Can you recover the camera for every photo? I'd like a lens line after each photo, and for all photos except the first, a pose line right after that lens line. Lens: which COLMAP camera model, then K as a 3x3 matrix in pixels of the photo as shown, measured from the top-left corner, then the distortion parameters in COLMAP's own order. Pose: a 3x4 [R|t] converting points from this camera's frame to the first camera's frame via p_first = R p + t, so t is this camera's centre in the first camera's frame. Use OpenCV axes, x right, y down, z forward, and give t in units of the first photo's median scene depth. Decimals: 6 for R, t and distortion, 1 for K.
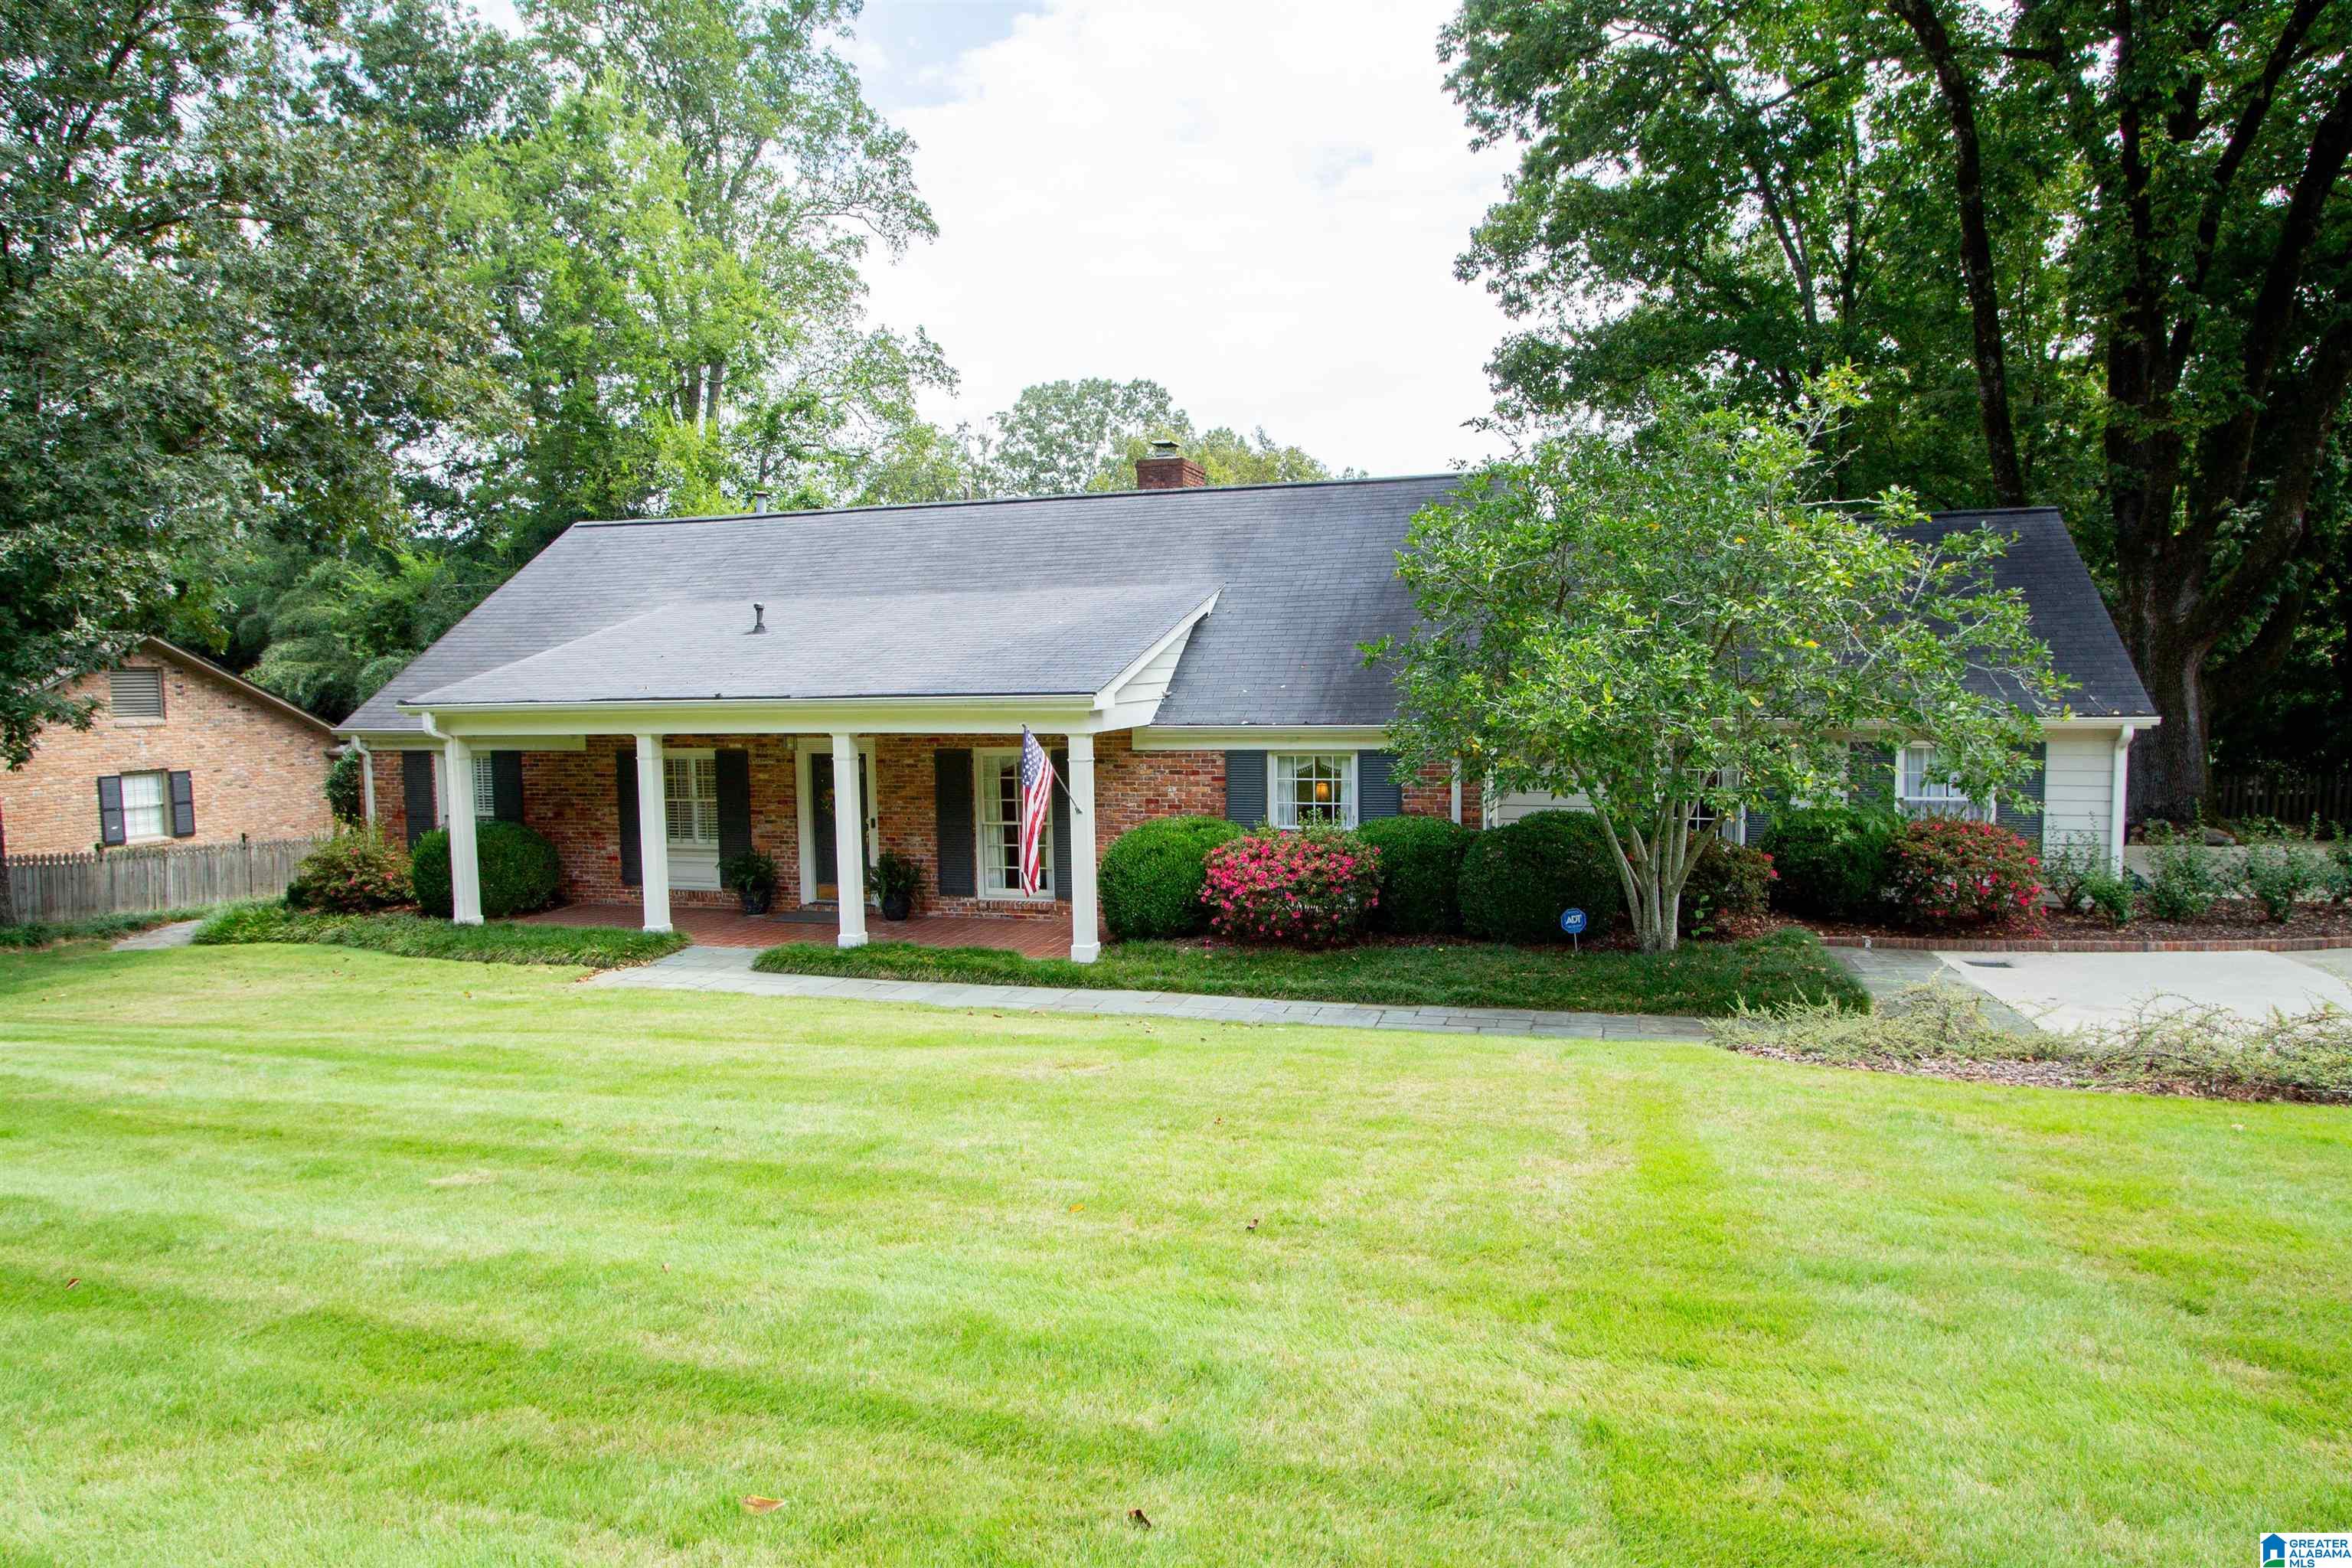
lens RADIAL K [[1337.0, 0, 1176.0], [0, 1337.0, 784.0], [0, 0, 1]] dist [-0.001989, -0.000062]
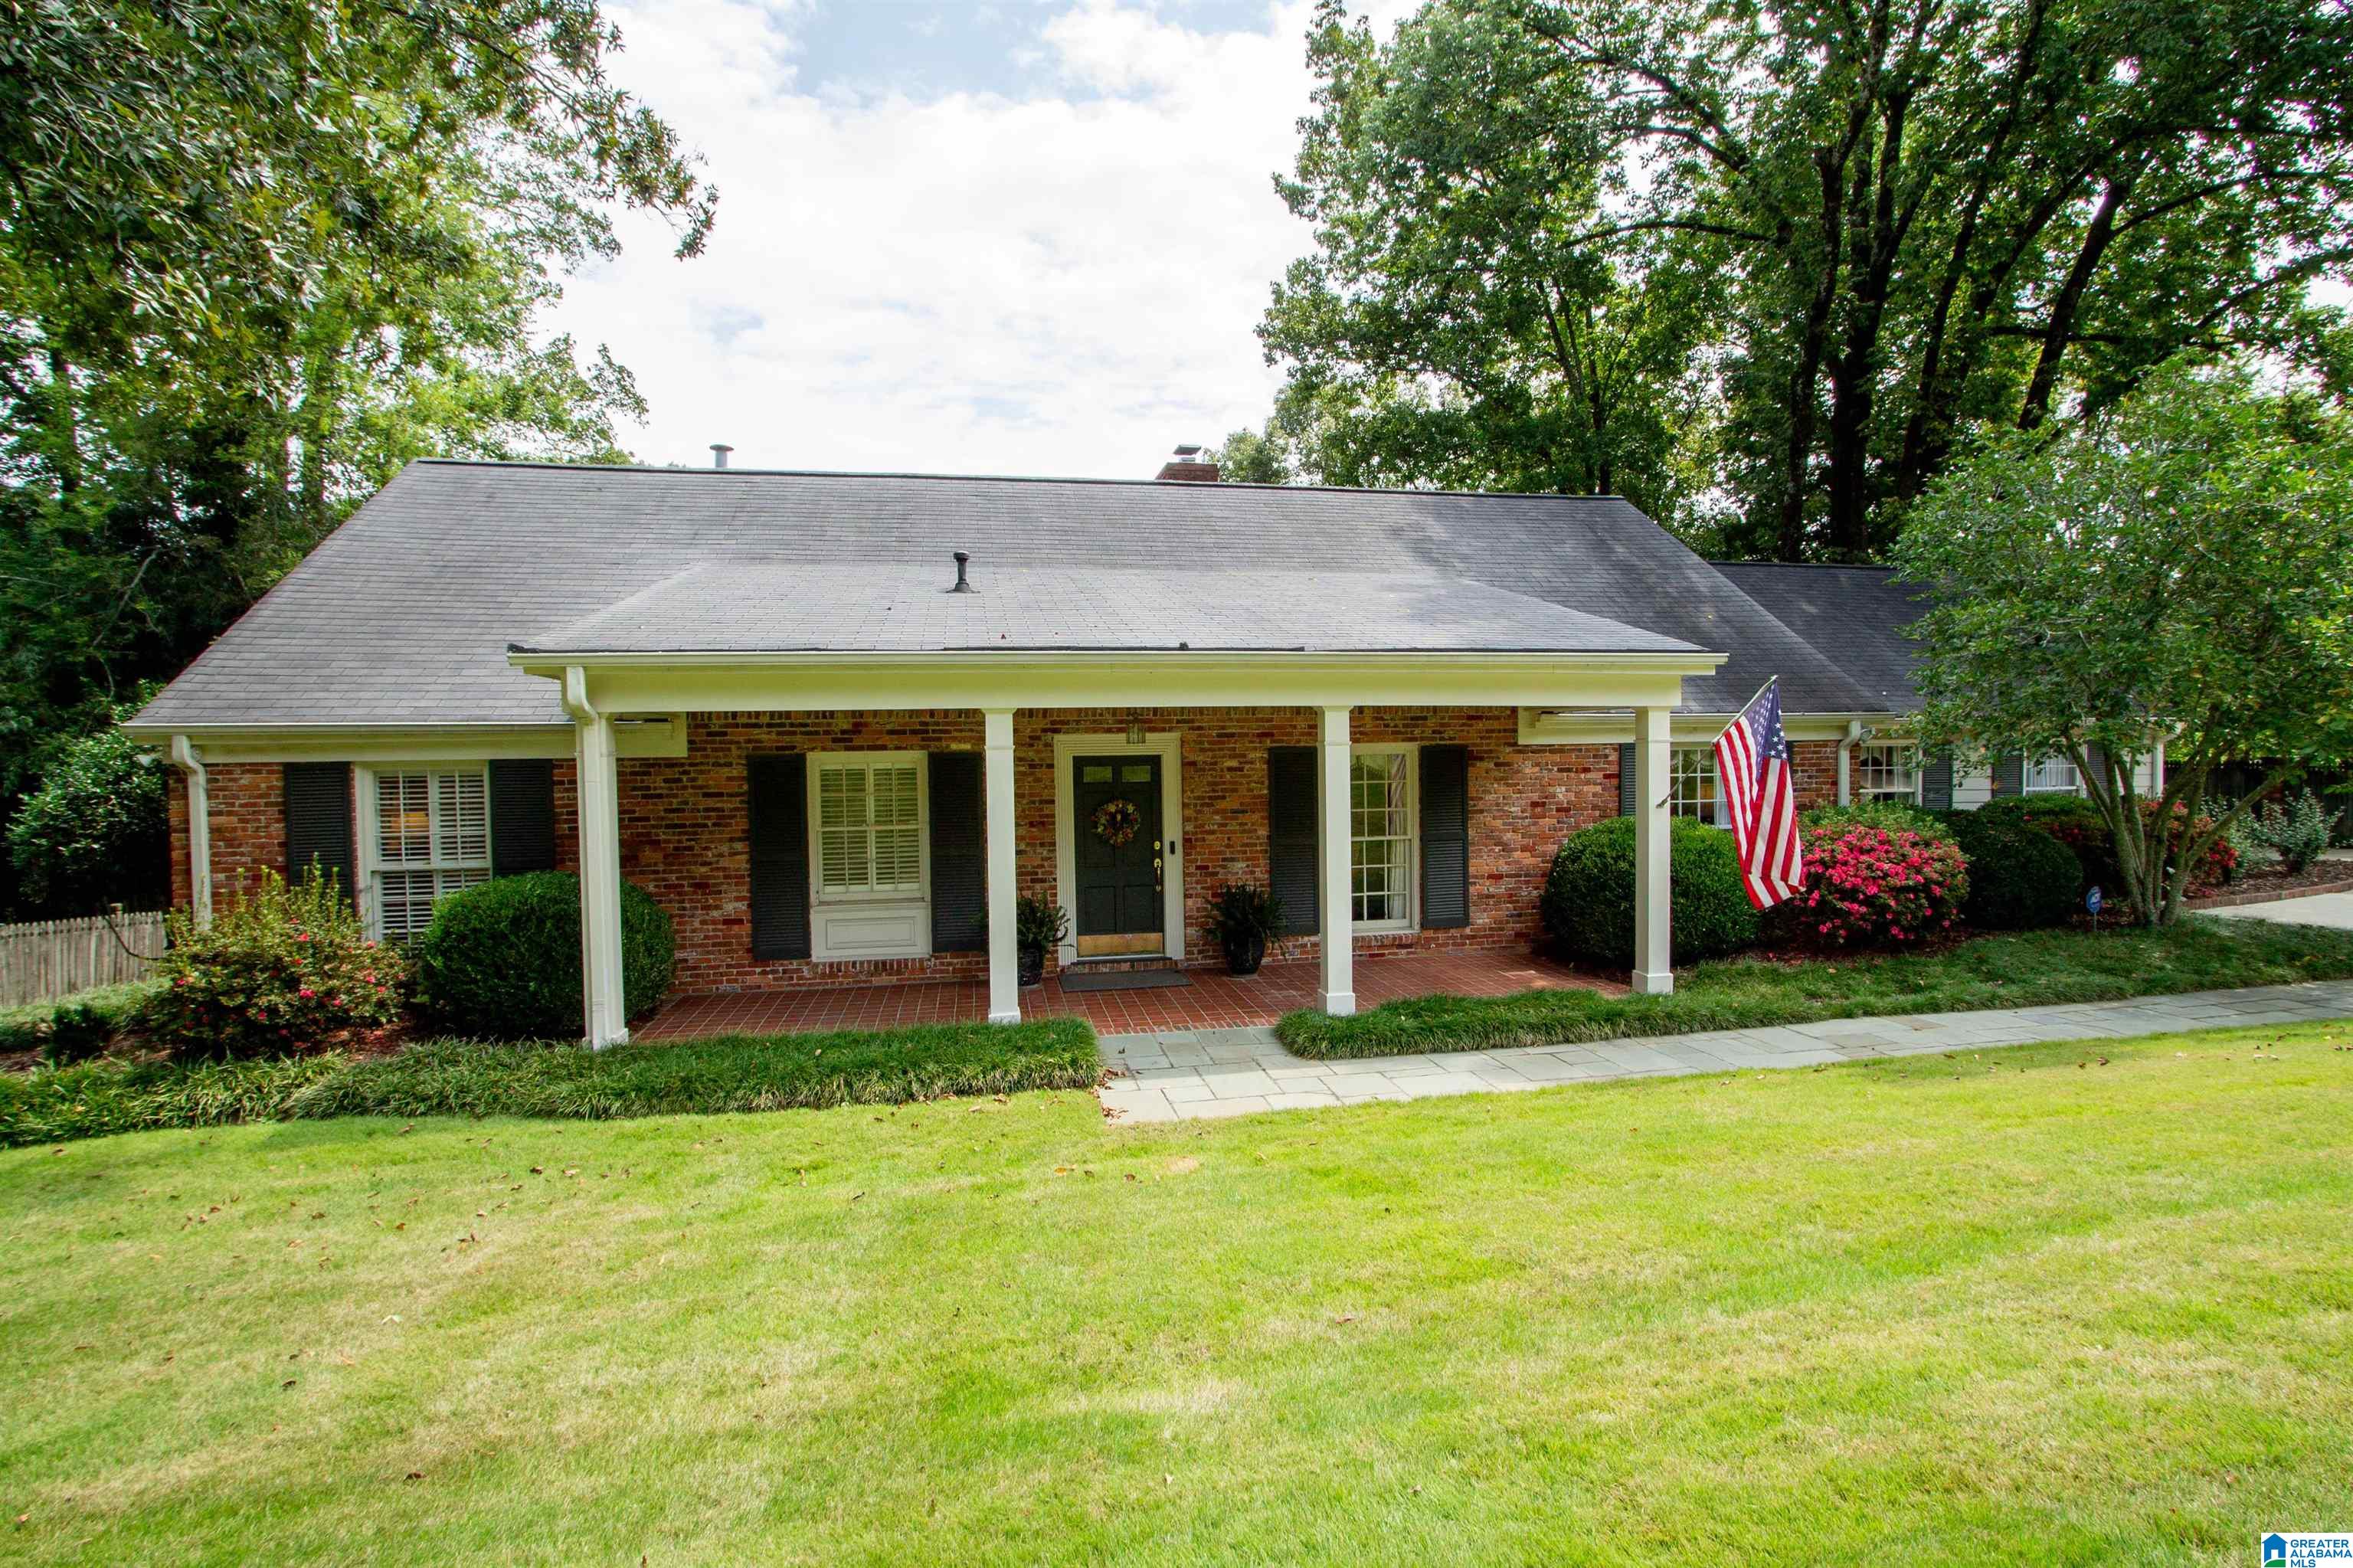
lens RADIAL K [[1106.3, 0, 1205.5], [0, 1106.3, 779.7], [0, 0, 1]] dist [-0.020494, 0.001454]
pose [[0.886620, -0.009753, 0.462396, -0.498590], [0.035481, 0.998266, -0.046976, 0.021256], [-0.461136, 0.058056, 0.885428, 0.443045]]
